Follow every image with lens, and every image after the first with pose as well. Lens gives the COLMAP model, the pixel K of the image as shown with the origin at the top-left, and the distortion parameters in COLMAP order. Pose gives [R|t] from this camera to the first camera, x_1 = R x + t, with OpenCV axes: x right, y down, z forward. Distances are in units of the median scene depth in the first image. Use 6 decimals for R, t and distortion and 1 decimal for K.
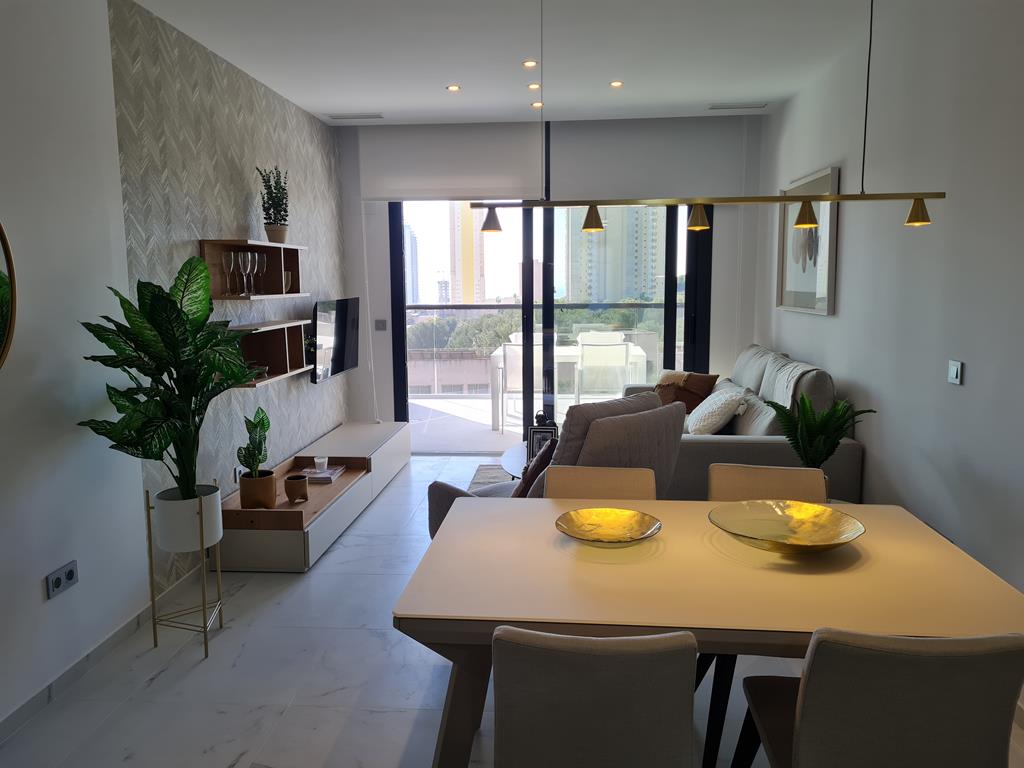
lens RADIAL K [[771.1, 0, 511.2], [0, 771.1, 384.4], [0, 0, 1]] dist [0.037275, 0.004175]
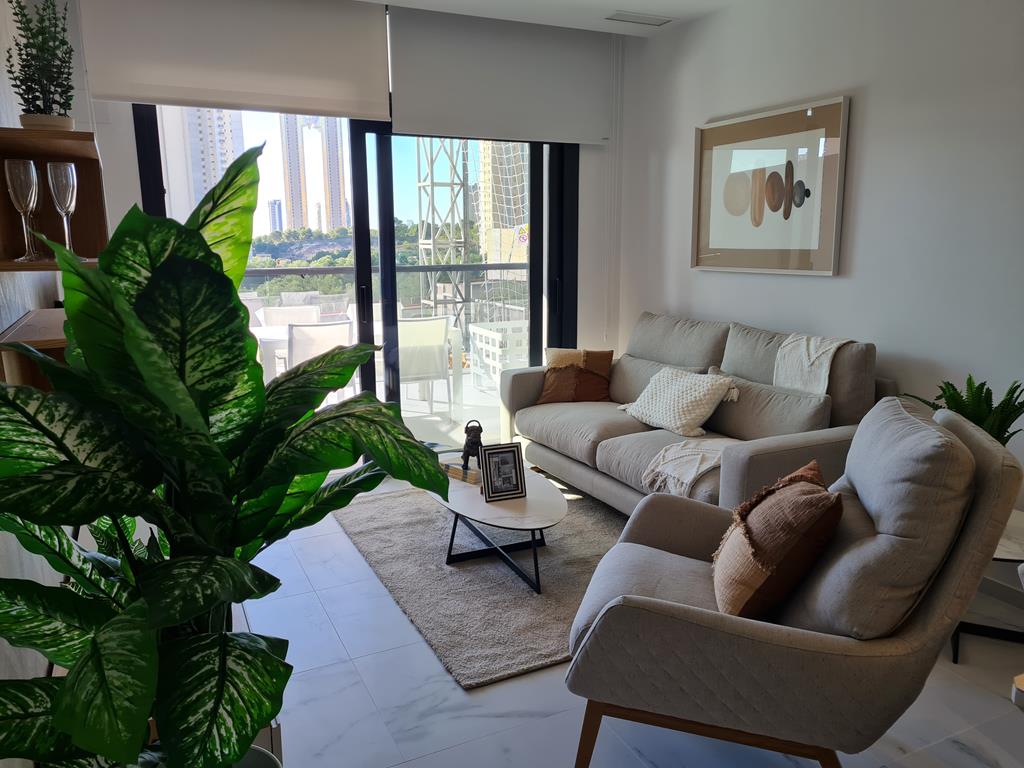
lens RADIAL K [[771.1, 0, 511.5], [0, 771.1, 383.7], [0, 0, 1]] dist [0.037275, 0.004175]
pose [[0.864647, -0.087359, 0.494727, -0.302169], [0.065295, 0.995954, 0.061748, -0.043915], [-0.498119, -0.021087, 0.866852, 0.410809]]
